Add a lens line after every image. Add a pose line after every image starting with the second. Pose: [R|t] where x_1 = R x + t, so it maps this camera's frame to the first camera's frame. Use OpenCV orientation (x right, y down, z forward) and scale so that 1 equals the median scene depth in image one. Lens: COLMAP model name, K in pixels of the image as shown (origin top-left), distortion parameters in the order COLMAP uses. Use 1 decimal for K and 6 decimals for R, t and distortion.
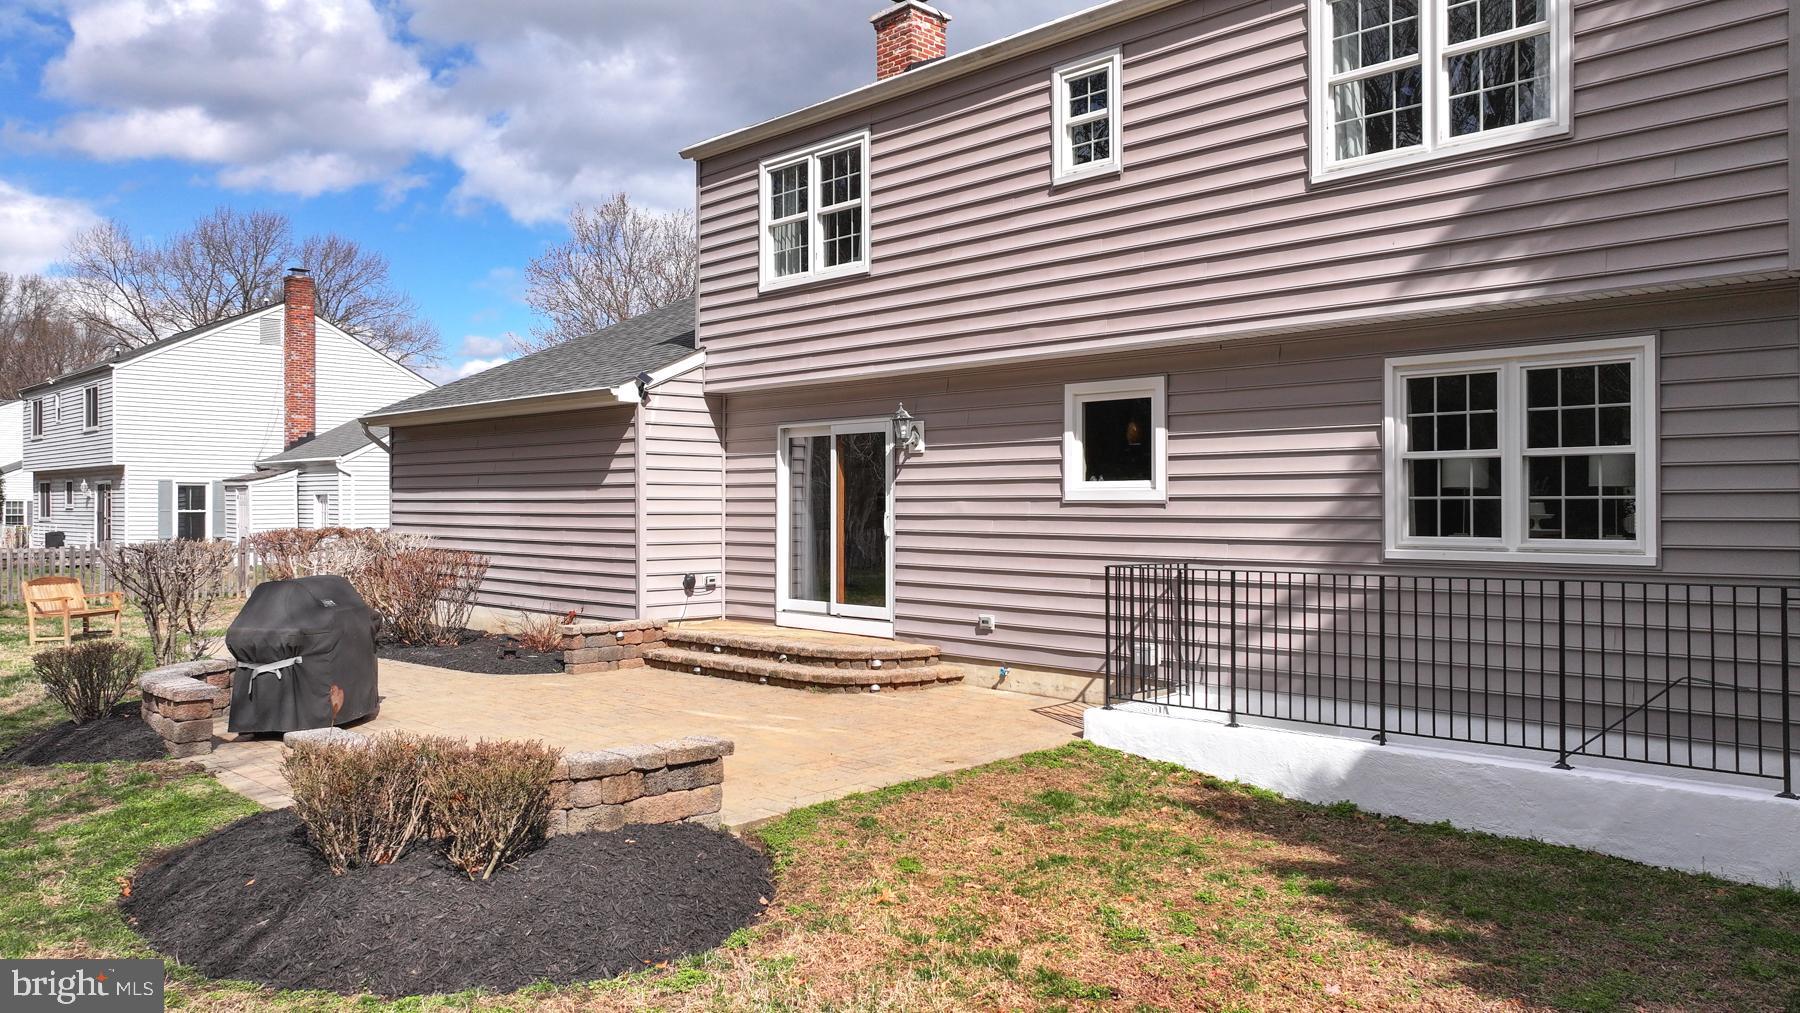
lens RADIAL K [[1277.1, 0, 908.3], [0, 1277.1, 509.3], [0, 0, 1]] dist [0.012896, 0.005435]
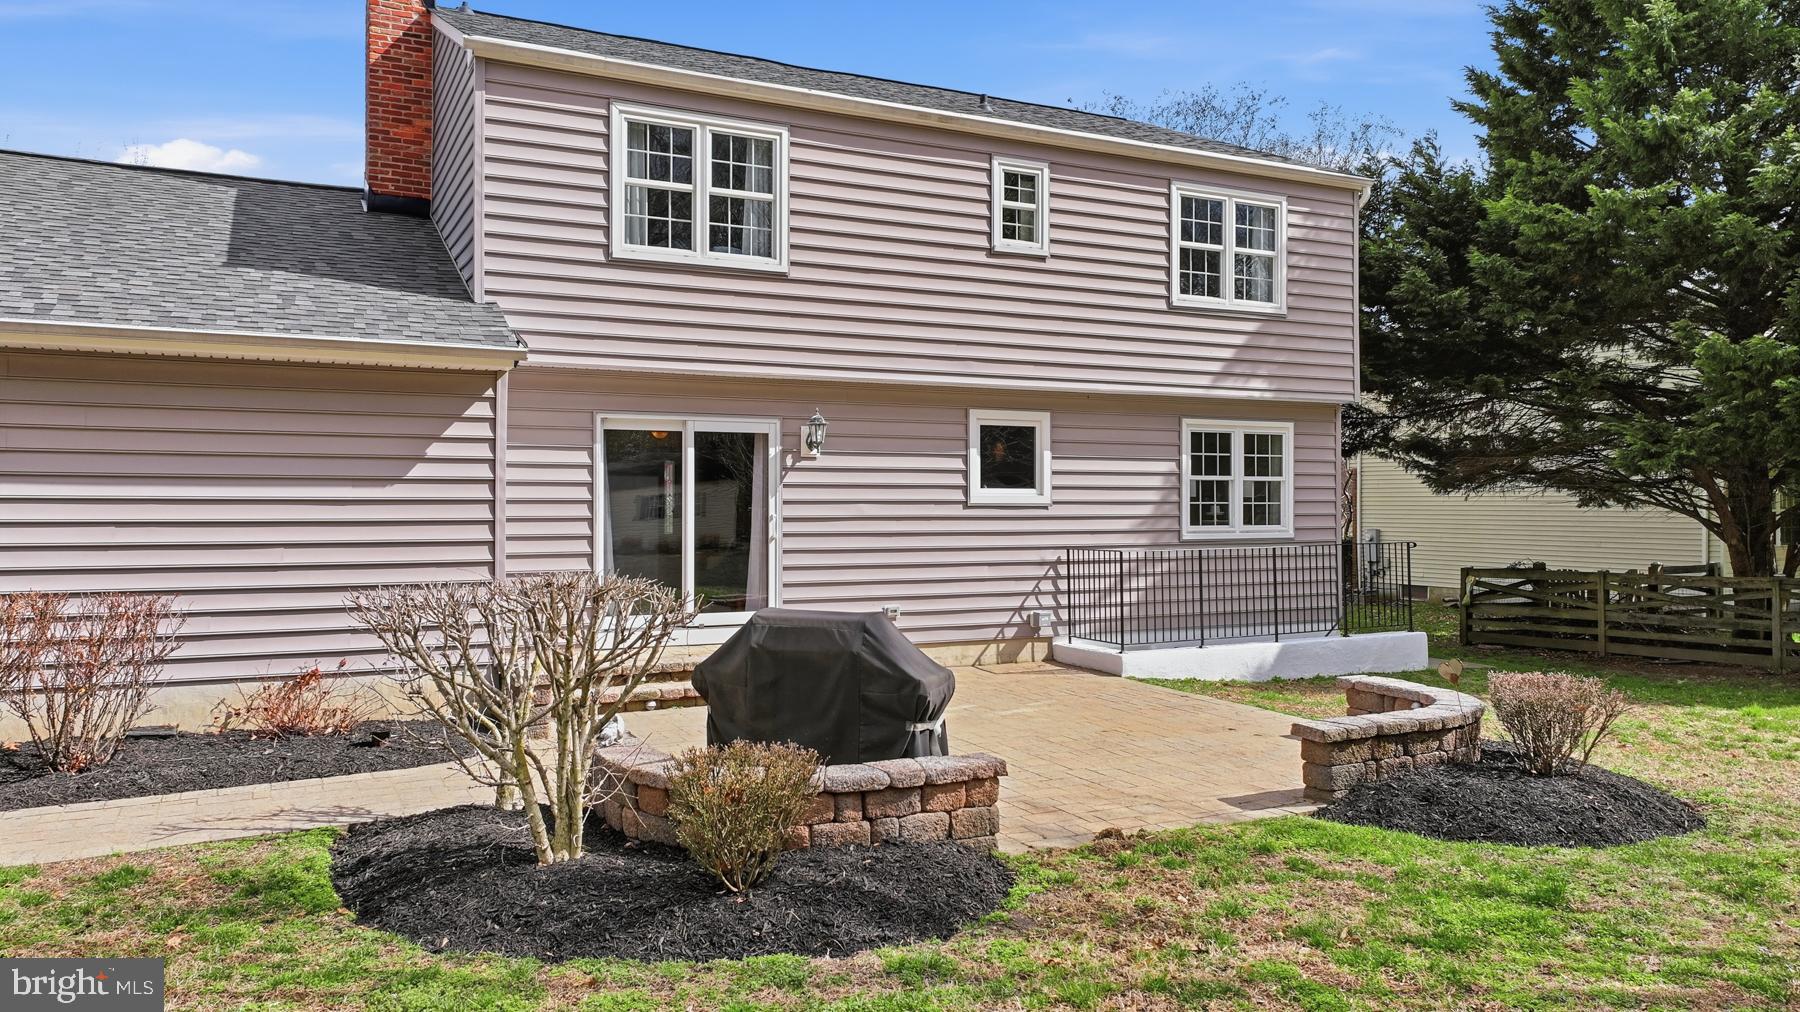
lens RADIAL K [[1277.1, 0, 913.4], [0, 1277.1, 503.1], [0, 0, 1]] dist [0.012896, 0.005435]
pose [[0.305605, -0.003807, 0.952151, -1.137544], [-0.001629, 0.999988, 0.004522, -0.013698], [-0.952157, -0.002933, 0.305595, 0.722707]]
